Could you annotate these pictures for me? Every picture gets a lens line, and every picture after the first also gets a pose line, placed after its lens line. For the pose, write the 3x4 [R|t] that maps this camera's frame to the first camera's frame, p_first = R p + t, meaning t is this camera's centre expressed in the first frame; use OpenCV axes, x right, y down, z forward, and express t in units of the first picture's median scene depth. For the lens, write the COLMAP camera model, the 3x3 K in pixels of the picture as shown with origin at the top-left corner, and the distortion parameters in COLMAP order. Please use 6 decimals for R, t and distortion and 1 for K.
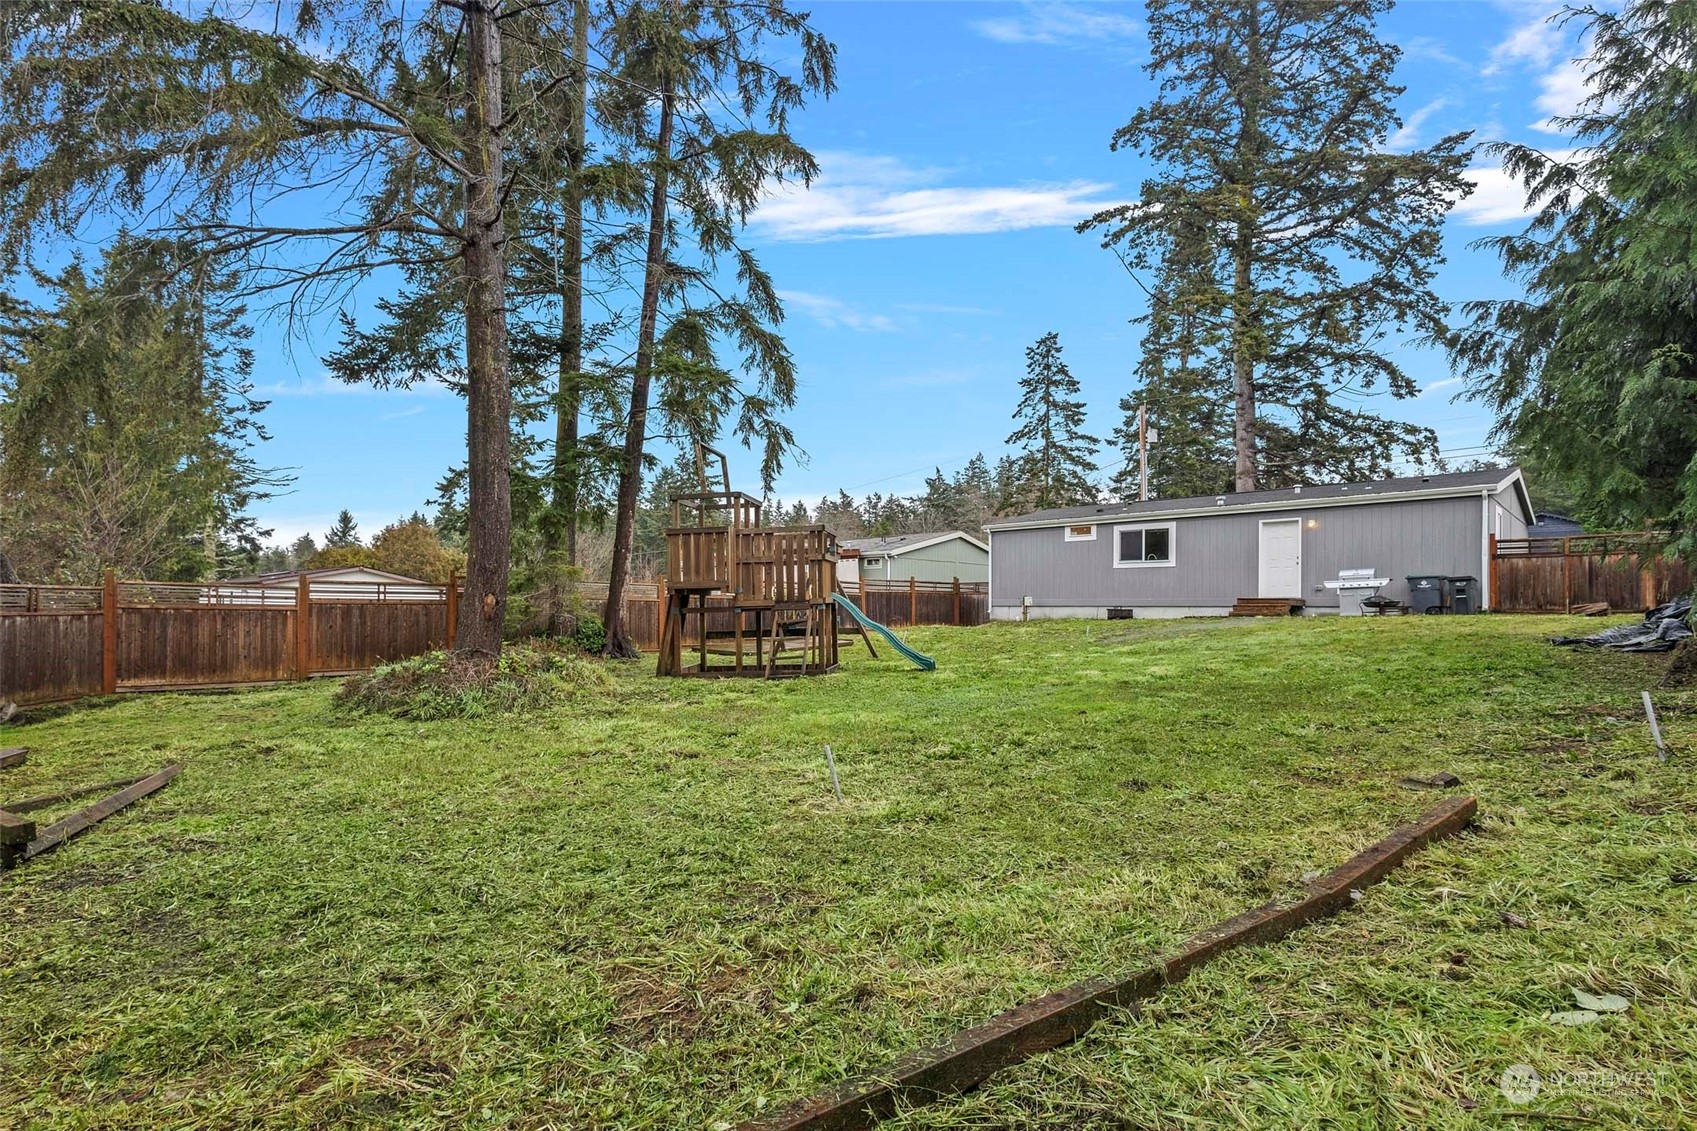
lens RADIAL K [[787.4, 0, 847.4], [0, 787.4, 603.7], [0, 0, 1]] dist [0.000355, -0.000005]
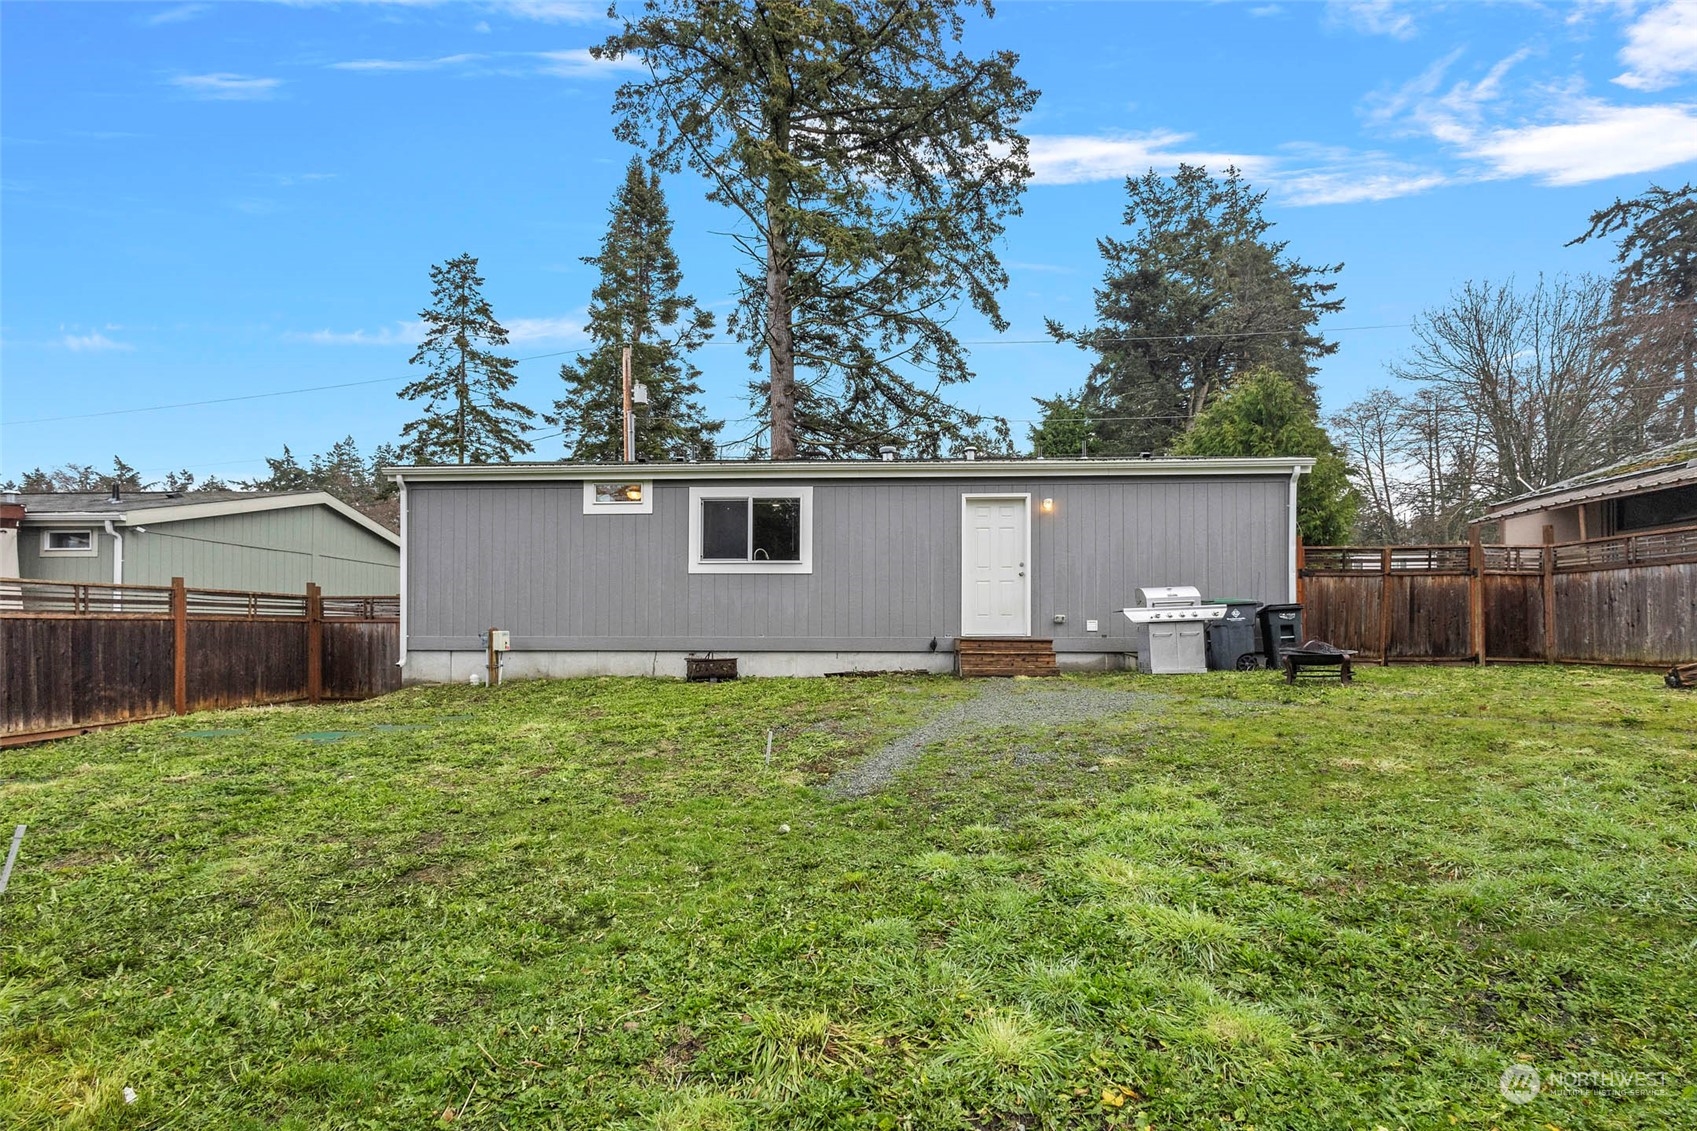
lens RADIAL K [[863.3, 0, 846.2], [0, 863.3, 622.3], [0, 0, 1]] dist [0.012666, 0.000606]
pose [[0.773020, 0.003162, 0.634373, 0.049297], [-0.001580, 0.999994, -0.003060, -0.008901], [-0.634379, 0.001363, 0.773021, 0.354499]]
